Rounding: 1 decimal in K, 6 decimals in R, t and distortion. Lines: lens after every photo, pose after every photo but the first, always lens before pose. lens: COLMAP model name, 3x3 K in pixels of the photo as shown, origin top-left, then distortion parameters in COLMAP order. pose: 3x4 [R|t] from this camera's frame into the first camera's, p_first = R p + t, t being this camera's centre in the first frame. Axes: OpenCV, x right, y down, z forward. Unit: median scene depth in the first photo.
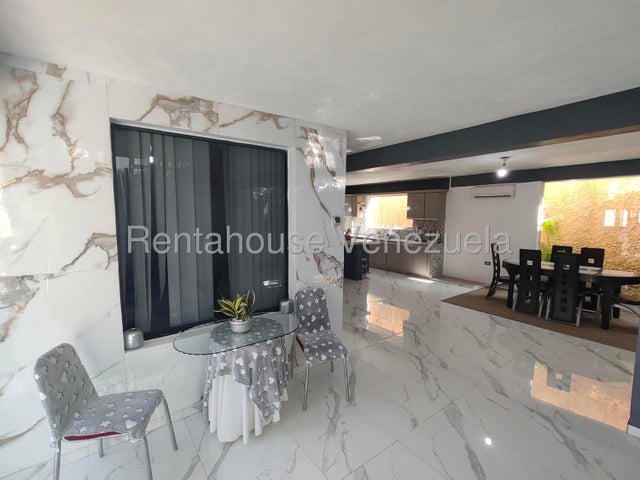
lens RADIAL K [[292.8, 0, 321.3], [0, 292.8, 239.0], [0, 0, 1]] dist [0.007371, -0.000026]
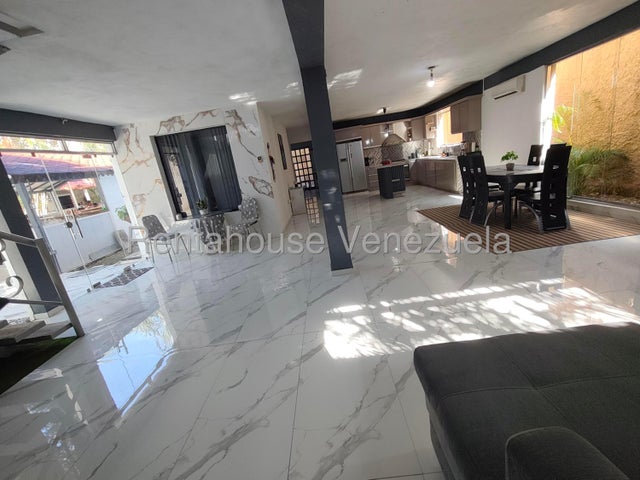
lens RADIAL K [[292.8, 0, 321.3], [0, 292.8, 239.0], [0, 0, 1]] dist [0.007371, -0.000026]
pose [[0.787754, 0.037023, -0.614876, 0.722348], [0.100913, 0.976950, 0.188110, 0.056734], [0.607667, -0.210233, 0.765861, -0.108382]]
